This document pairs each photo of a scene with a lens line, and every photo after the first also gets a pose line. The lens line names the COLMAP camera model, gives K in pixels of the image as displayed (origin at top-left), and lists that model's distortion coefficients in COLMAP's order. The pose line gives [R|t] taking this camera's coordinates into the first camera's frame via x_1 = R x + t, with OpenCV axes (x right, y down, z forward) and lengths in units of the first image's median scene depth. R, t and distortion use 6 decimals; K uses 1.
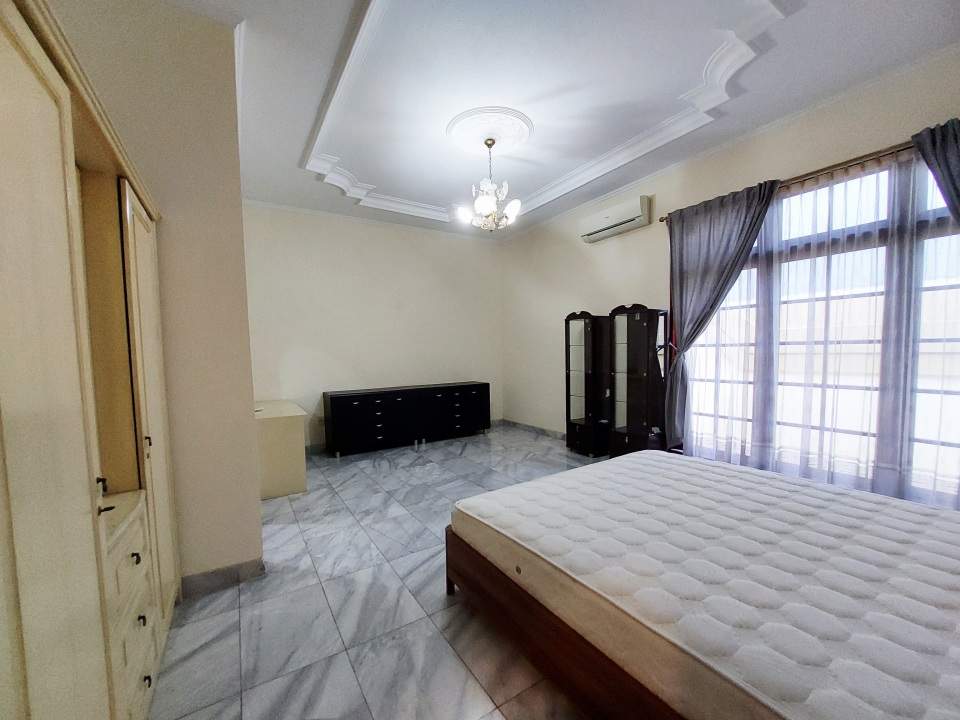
lens RADIAL K [[382.1, 0, 477.5], [0, 382.1, 377.2], [0, 0, 1]] dist [-0.015408, 0.000295]
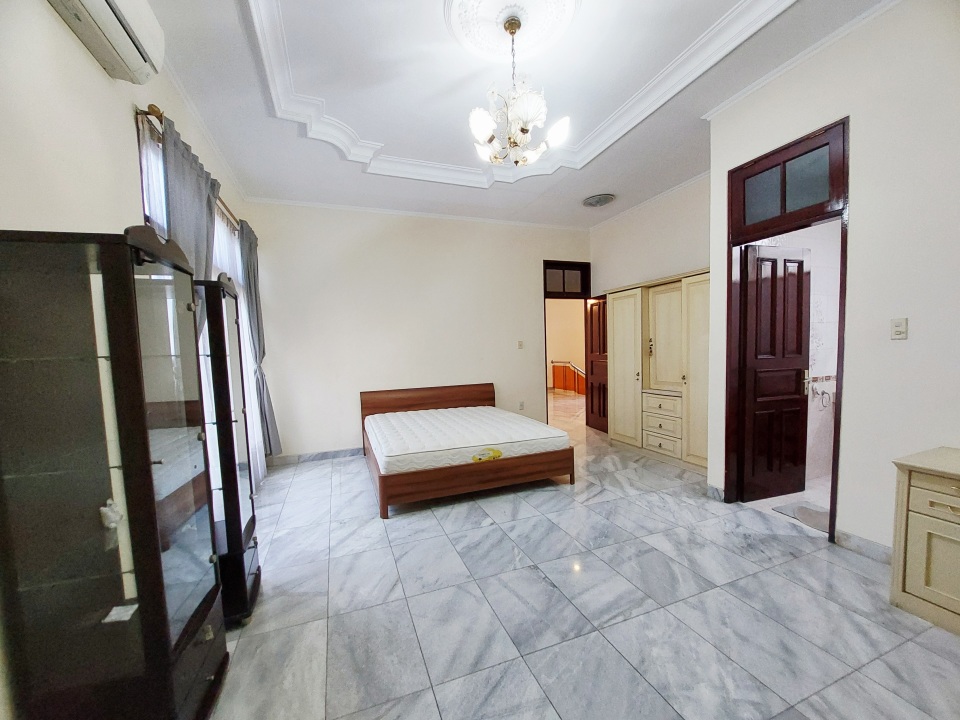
lens RADIAL K [[382.1, 0, 477.5], [0, 382.1, 377.2], [0, 0, 1]] dist [-0.015408, 0.000295]
pose [[-0.977080, 0.042376, 0.208611, -0.016613], [0.071272, 0.988548, 0.133016, -0.108837], [-0.200585, 0.144835, -0.968911, 1.498617]]
